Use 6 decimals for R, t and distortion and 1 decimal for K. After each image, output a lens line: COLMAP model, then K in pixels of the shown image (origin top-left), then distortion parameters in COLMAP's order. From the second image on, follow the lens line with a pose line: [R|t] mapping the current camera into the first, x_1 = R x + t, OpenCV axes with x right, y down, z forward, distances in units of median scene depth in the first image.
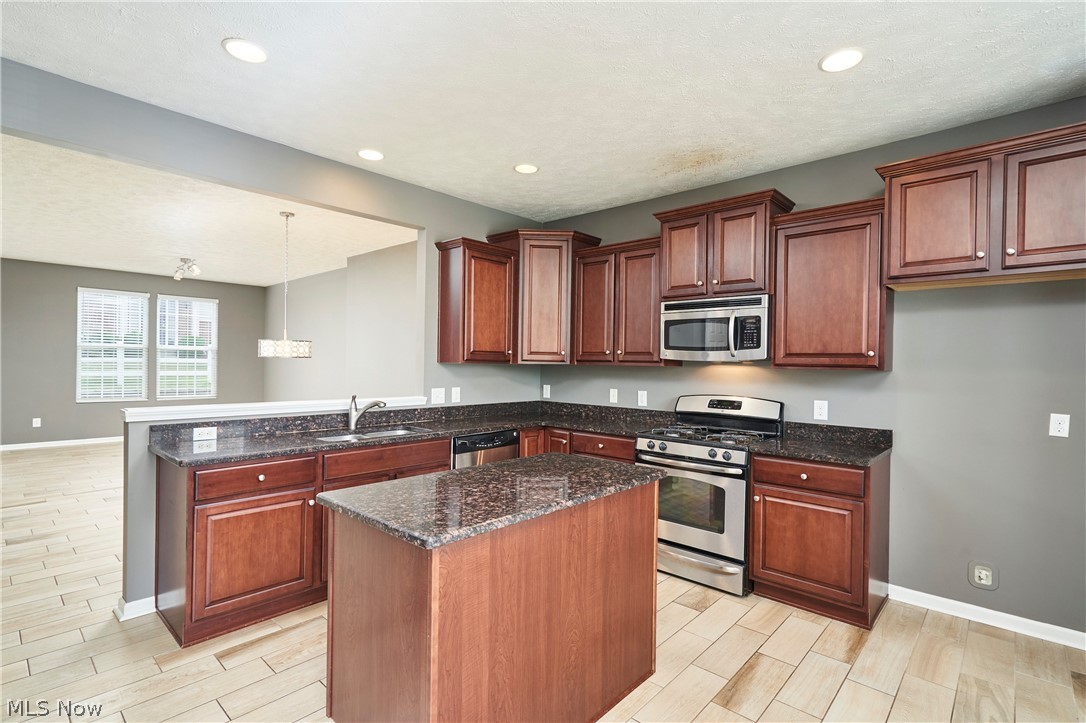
lens RADIAL K [[513.6, 0, 544.3], [0, 513.6, 365.7], [0, 0, 1]] dist [0.005003, 0.001130]
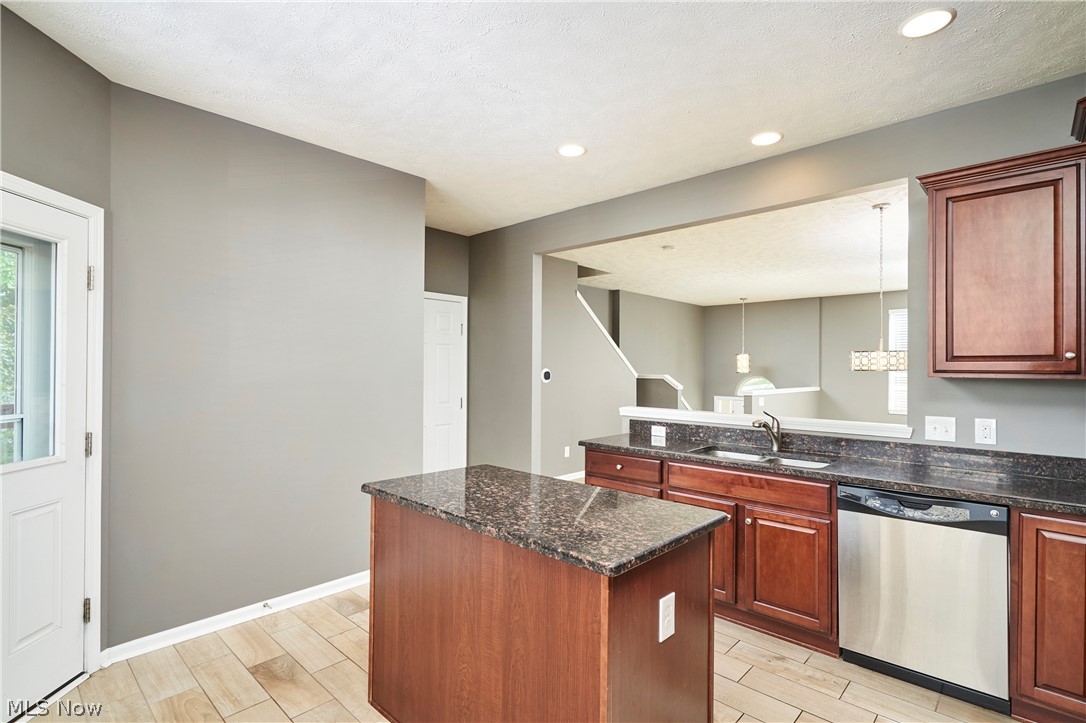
lens RADIAL K [[524.3, 0, 541.1], [0, 524.3, 365.2], [0, 0, 1]] dist [-0.001705, -0.000029]
pose [[-0.013611, -0.019800, -0.999711, 0.564428], [-0.013088, 0.999722, -0.019622, -0.000534], [0.999822, 0.012818, -0.013866, 0.645427]]
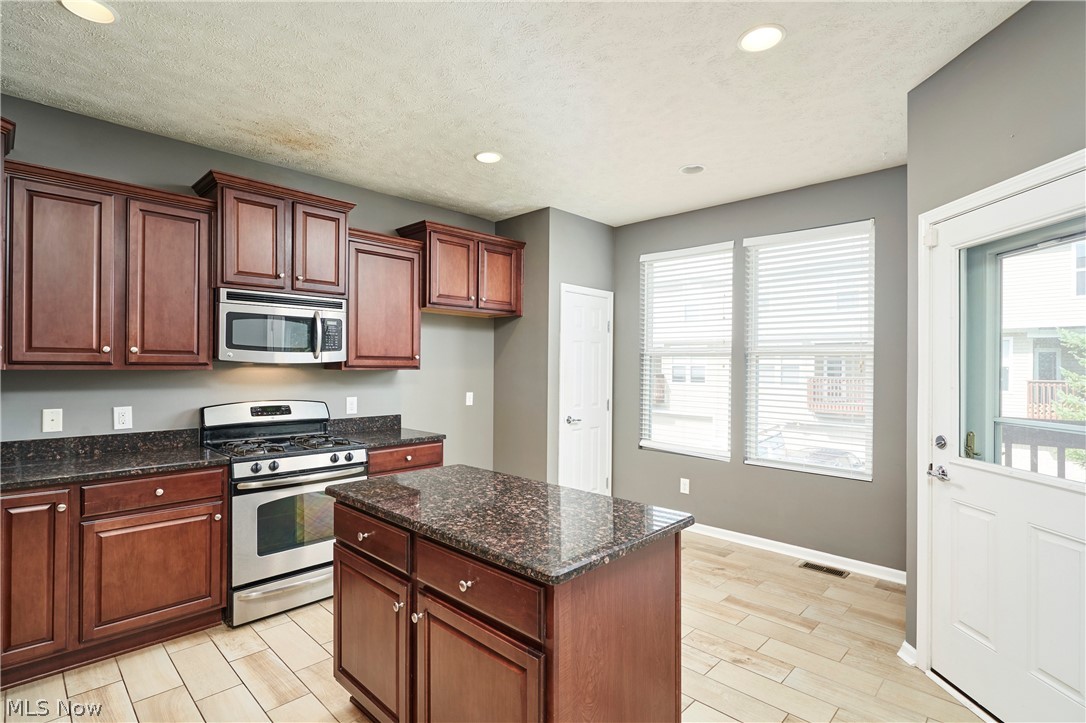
lens RADIAL K [[524.3, 0, 541.1], [0, 524.3, 365.2], [0, 0, 1]] dist [-0.001705, -0.000029]
pose [[0.038677, -0.011521, 0.999185, -0.615597], [0.002035, 0.999932, 0.011451, -0.015698], [-0.999250, 0.001591, 0.038698, 0.543688]]
